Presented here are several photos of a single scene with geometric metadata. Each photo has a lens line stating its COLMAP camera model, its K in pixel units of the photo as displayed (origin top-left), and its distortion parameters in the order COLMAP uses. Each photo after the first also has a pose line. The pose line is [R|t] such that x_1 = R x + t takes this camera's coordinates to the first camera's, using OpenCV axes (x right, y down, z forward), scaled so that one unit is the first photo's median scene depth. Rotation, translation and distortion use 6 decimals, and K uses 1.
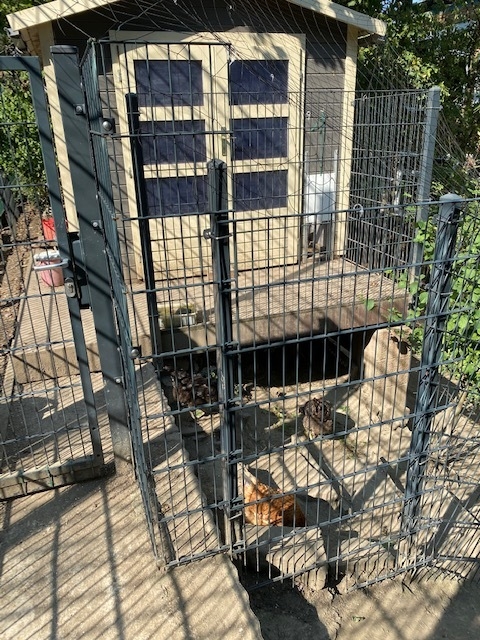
lens RADIAL K [[496.7, 0, 240.4], [0, 496.7, 319.5], [0, 0, 1]] dist [0.008767, -0.000881]
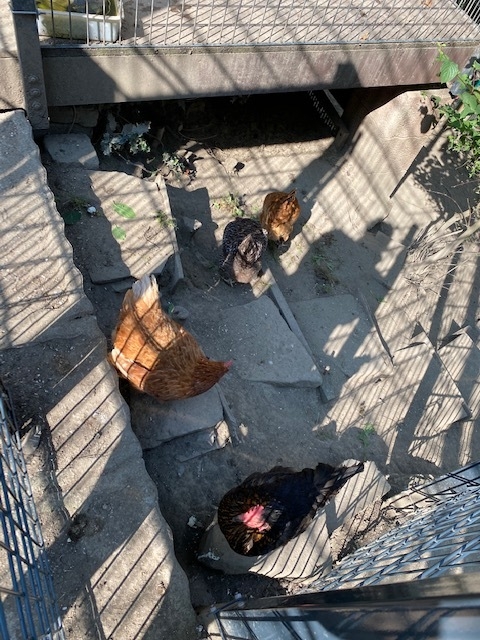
lens RADIAL K [[482.4, 0, 237.4], [0, 482.4, 320.4], [0, 0, 1]] dist [-0.006033, -0.005565]
pose [[0.965132, 0.051398, 0.256668, -0.082844], [-0.197314, 0.787173, 0.584316, -0.073051], [-0.172009, -0.614587, 0.769868, 0.447224]]
